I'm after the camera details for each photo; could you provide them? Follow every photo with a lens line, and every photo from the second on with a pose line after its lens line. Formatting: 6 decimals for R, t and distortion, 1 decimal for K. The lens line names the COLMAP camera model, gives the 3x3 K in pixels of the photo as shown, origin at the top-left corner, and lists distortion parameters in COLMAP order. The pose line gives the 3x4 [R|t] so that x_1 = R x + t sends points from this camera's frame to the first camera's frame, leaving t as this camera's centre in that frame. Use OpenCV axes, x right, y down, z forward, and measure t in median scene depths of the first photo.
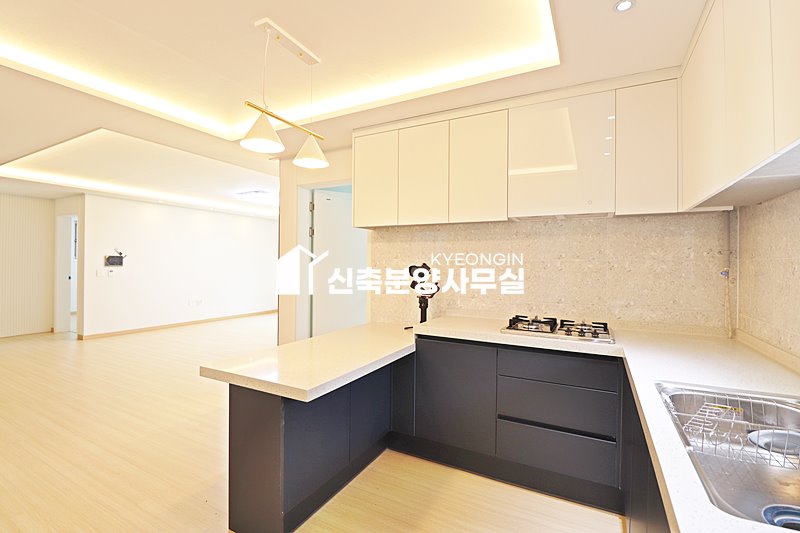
lens RADIAL K [[368.8, 0, 396.6], [0, 368.8, 264.7], [0, 0, 1]] dist [-0.006616, -0.008902]
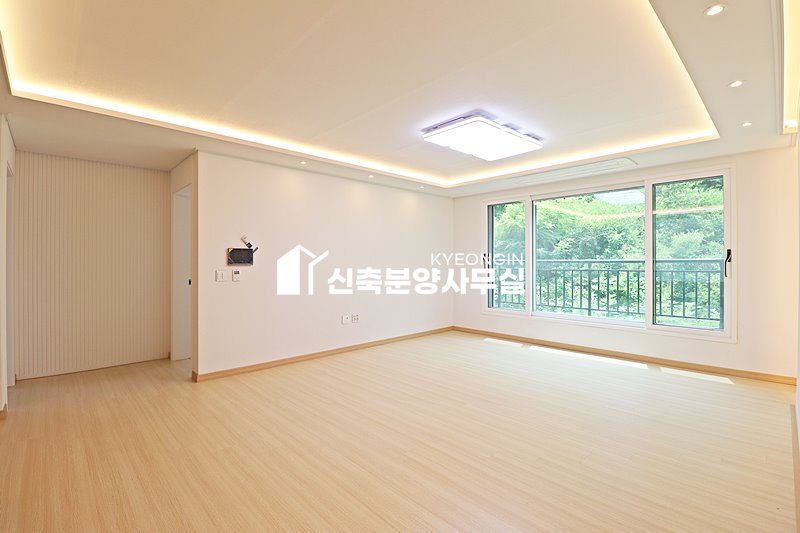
lens RADIAL K [[368.8, 0, 400.0], [0, 368.8, 262.6], [0, 0, 1]] dist [-0.006616, -0.008902]
pose [[0.952249, -0.011218, -0.305117, -0.742847], [0.009597, 0.999931, -0.006812, 0.017582], [0.305172, 0.003559, 0.952291, 1.131808]]
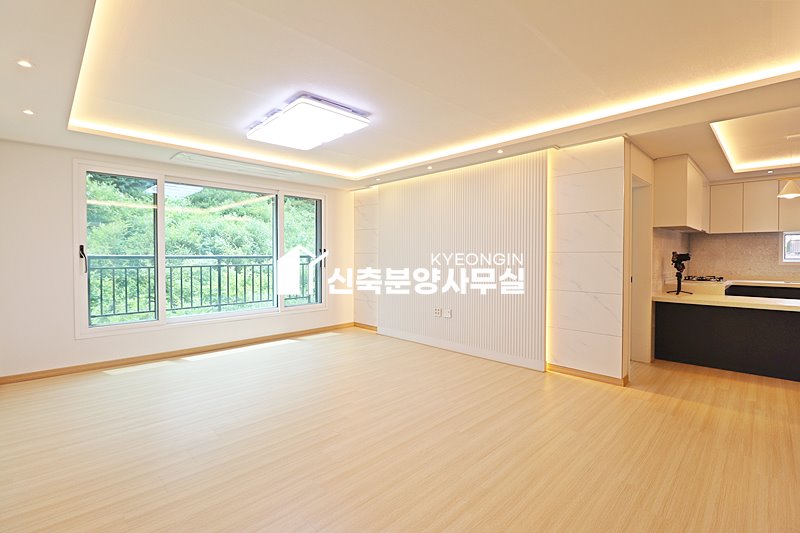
lens RADIAL K [[368.8, 0, 397.3], [0, 368.8, 263.4], [0, 0, 1]] dist [-0.006616, -0.008902]
pose [[0.293249, -0.031356, 0.955522, -1.990088], [0.006297, 0.999504, 0.030867, -0.012024], [-0.956015, -0.003035, 0.293301, 1.857996]]
